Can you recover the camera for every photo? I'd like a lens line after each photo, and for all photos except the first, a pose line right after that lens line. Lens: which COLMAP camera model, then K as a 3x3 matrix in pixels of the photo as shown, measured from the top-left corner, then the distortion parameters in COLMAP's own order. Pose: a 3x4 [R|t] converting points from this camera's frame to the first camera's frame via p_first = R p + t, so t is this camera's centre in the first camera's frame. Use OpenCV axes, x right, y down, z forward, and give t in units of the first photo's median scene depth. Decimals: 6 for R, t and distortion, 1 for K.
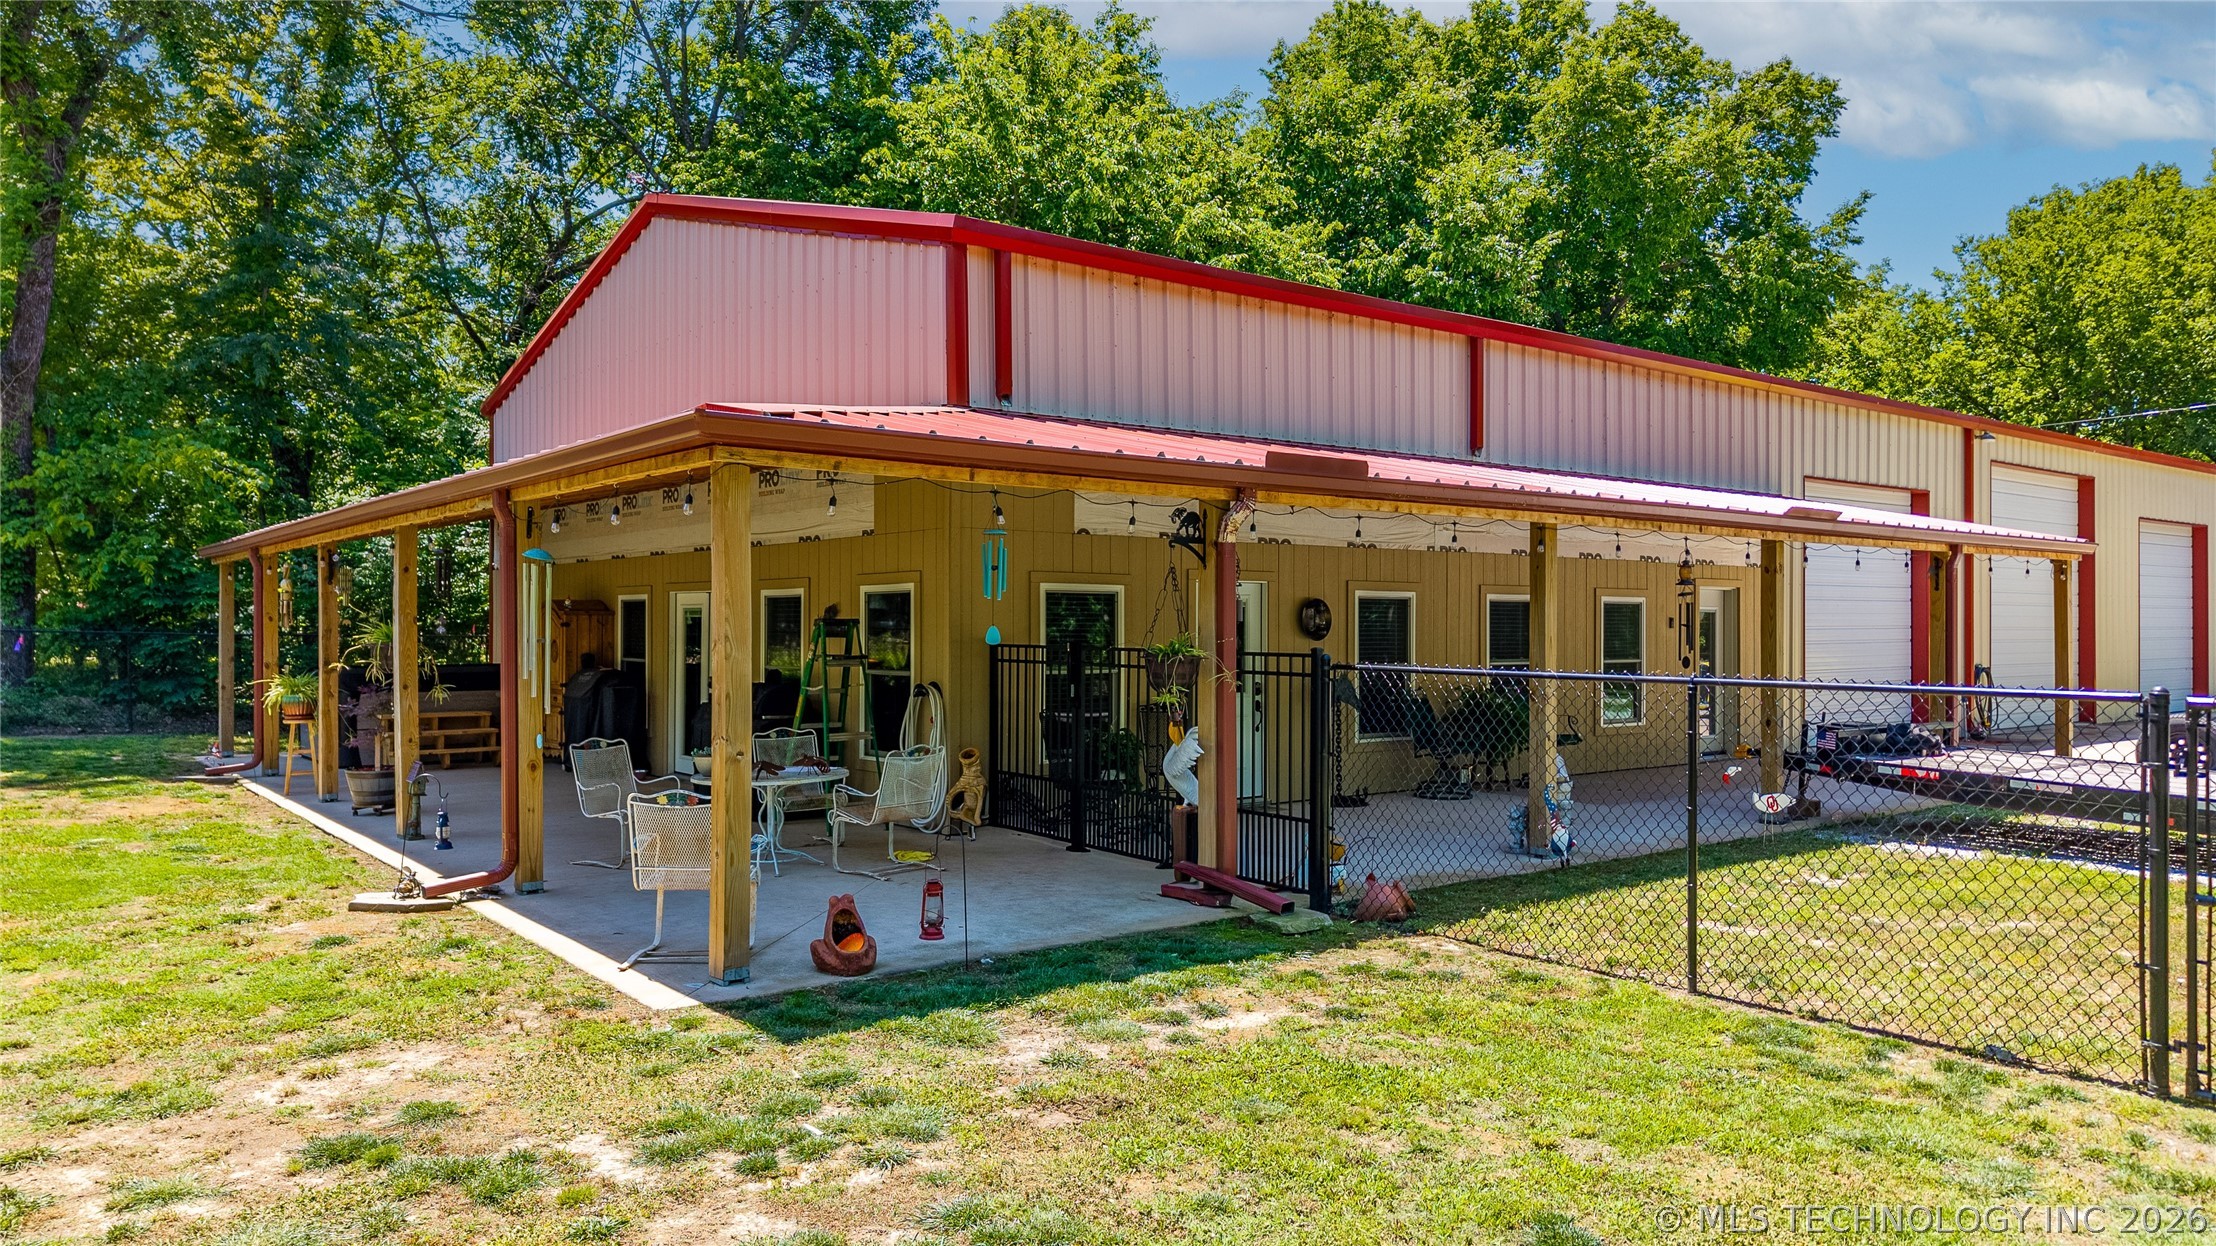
lens RADIAL K [[1512.9, 0, 1108.0], [0, 1512.9, 623.0], [0, 0, 1]] dist [-0.000226, -0.000765]
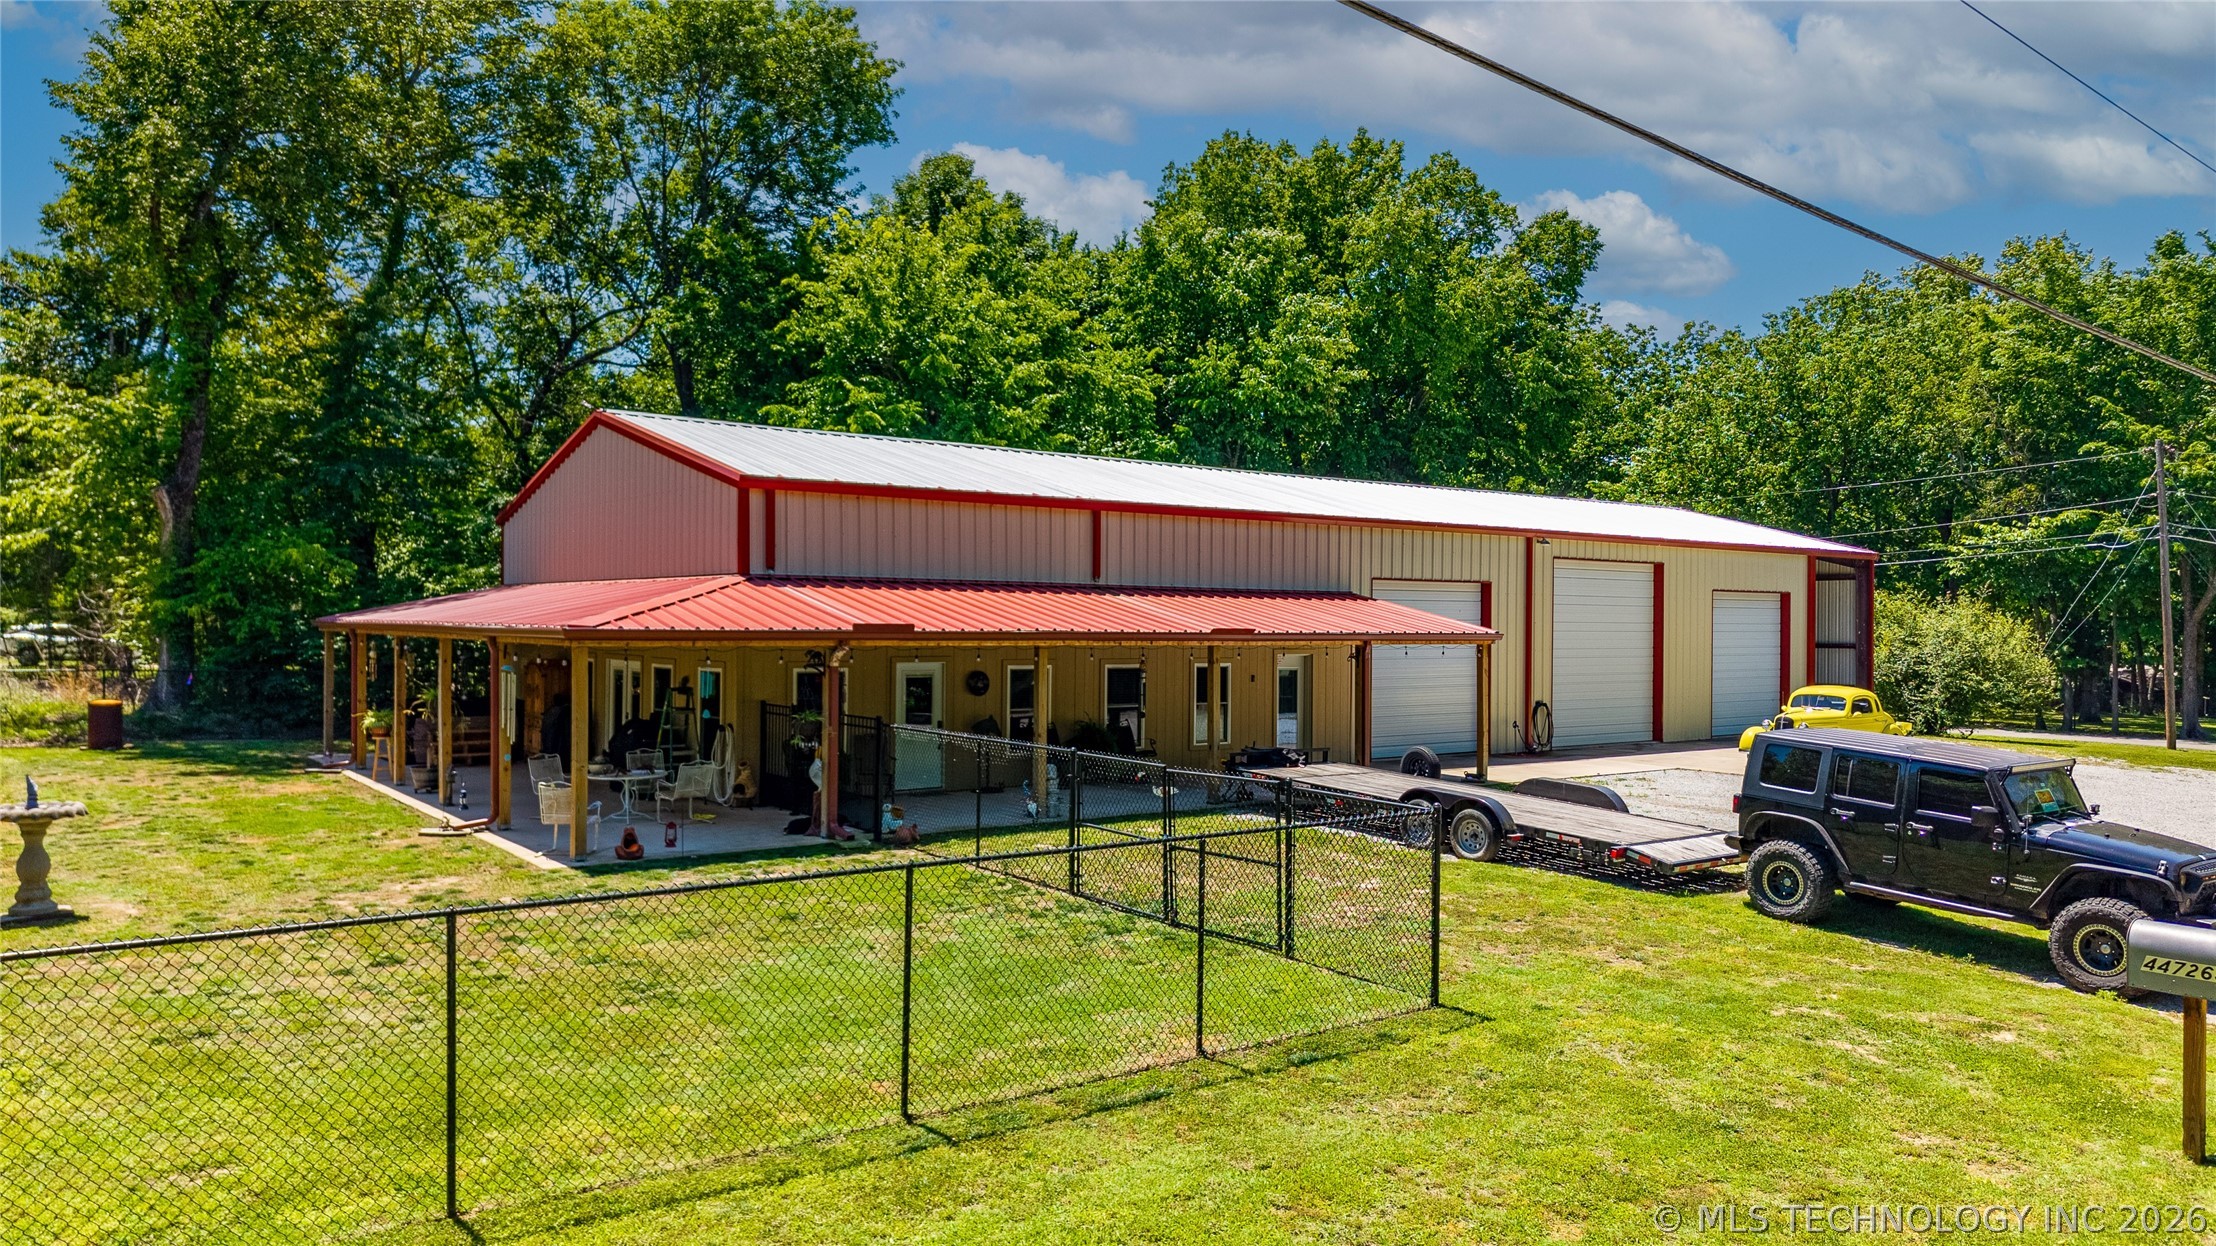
lens RADIAL K [[1539.2, 0, 1245.9], [0, 1539.2, 621.6], [0, 0, 1]] dist [-0.032210, -0.003733]
pose [[0.998639, 0.012343, 0.050677, 0.388481], [-0.012805, 0.999879, 0.008809, -0.103561], [-0.050563, -0.009446, 0.998676, -0.846168]]
